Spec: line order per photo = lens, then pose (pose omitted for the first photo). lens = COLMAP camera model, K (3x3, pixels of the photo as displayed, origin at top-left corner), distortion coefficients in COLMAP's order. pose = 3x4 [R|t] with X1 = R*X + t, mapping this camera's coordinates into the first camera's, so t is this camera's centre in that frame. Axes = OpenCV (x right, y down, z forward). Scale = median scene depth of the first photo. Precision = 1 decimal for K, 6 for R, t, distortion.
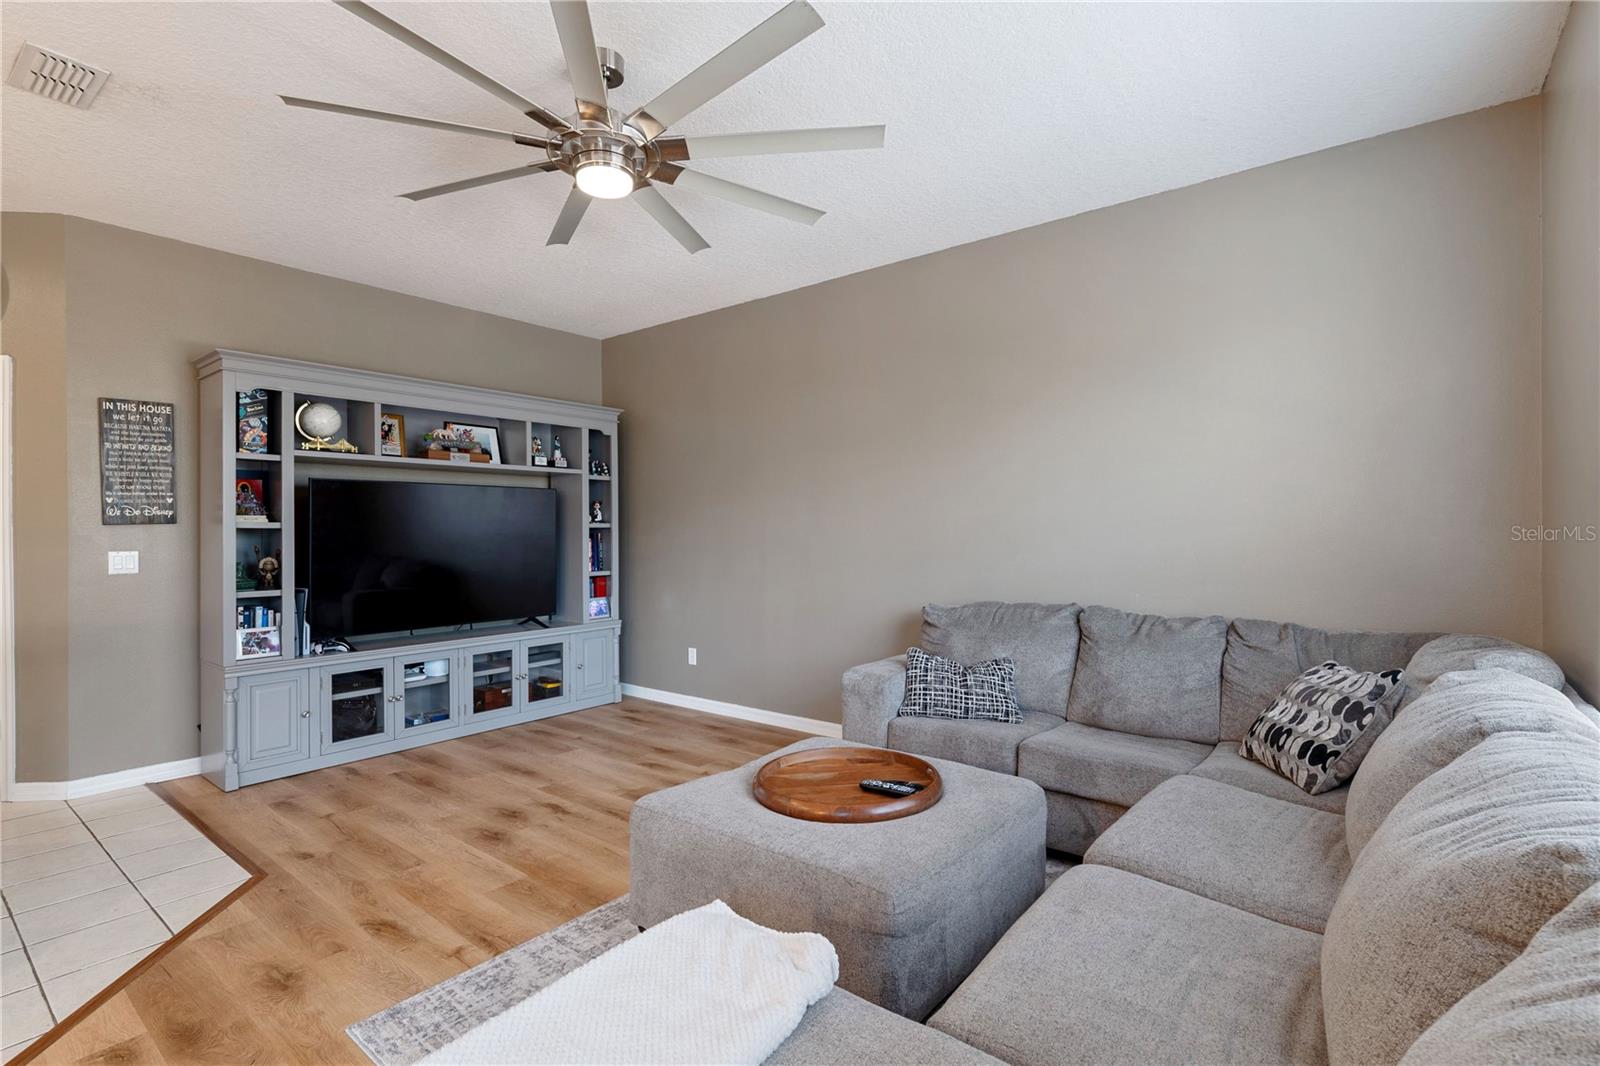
lens RADIAL K [[749.2, 0, 800.0], [0, 749.2, 533.0], [0, 0, 1]] dist [-0.003441, 0.000082]
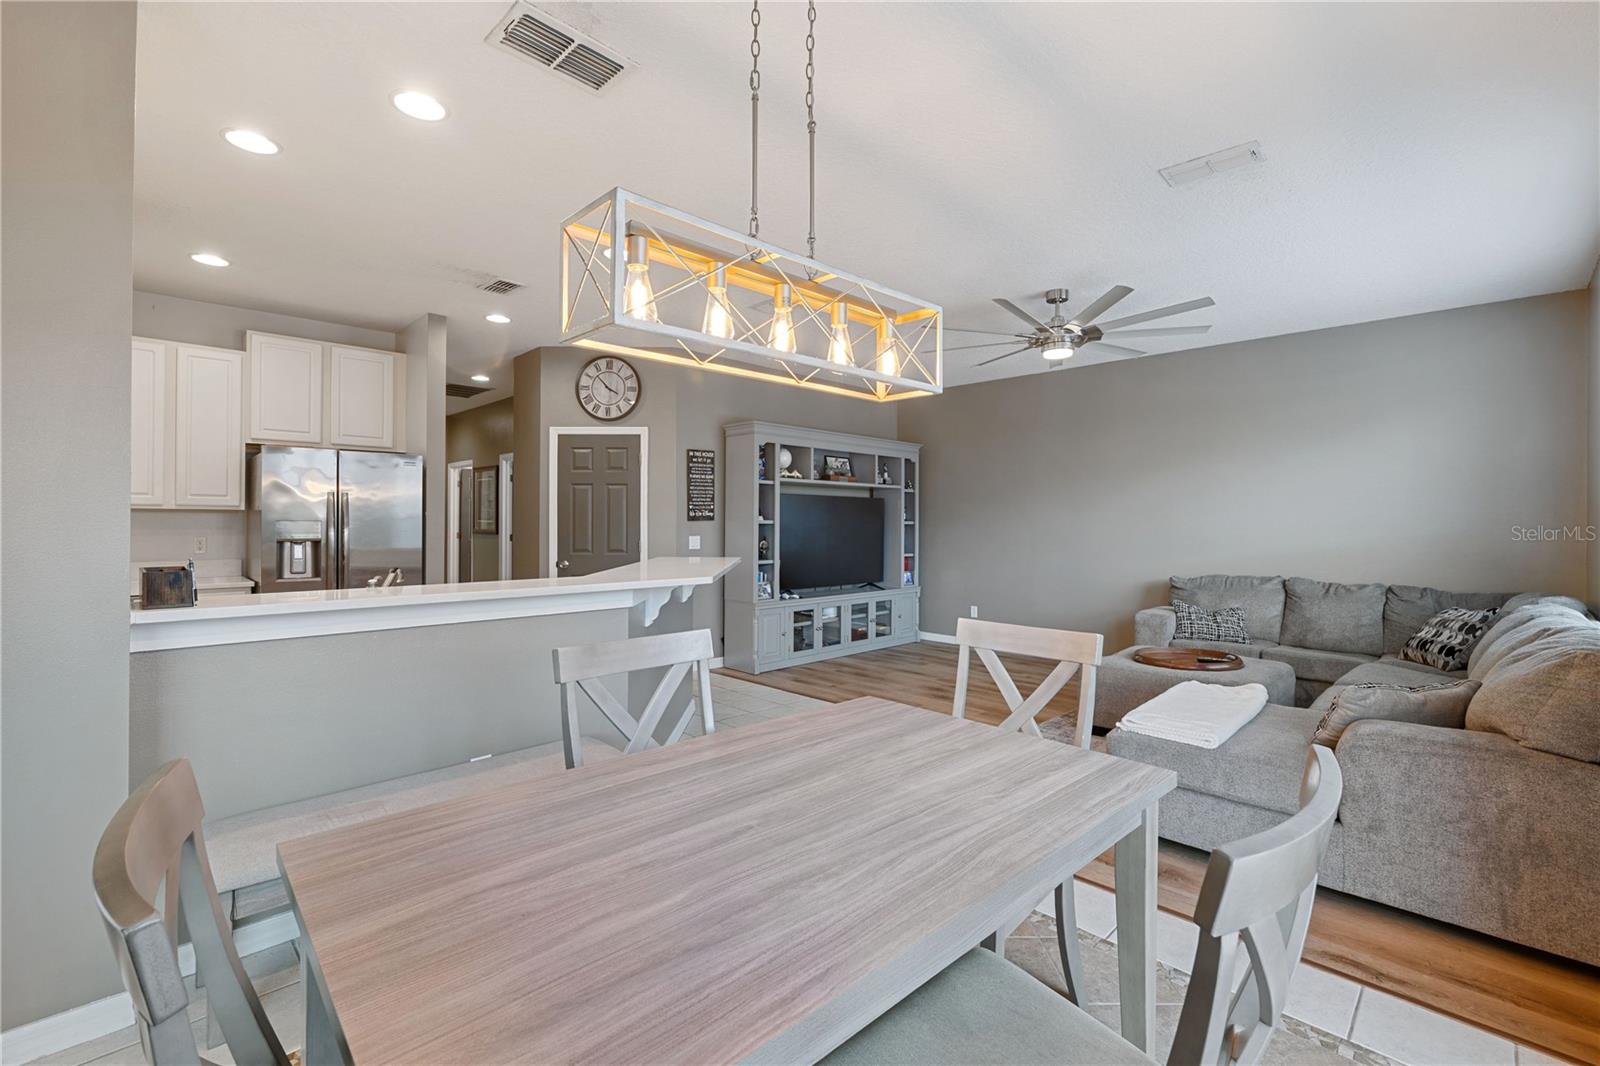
lens RADIAL K [[693.3, 0, 801.1], [0, 693.3, 523.5], [0, 0, 1]] dist [-0.010820, 0.000320]
pose [[0.992540, 0.011430, -0.121380, -0.515321], [-0.011953, 0.999922, -0.003581, -0.002568], [0.121329, 0.005005, 0.992600, -0.654550]]
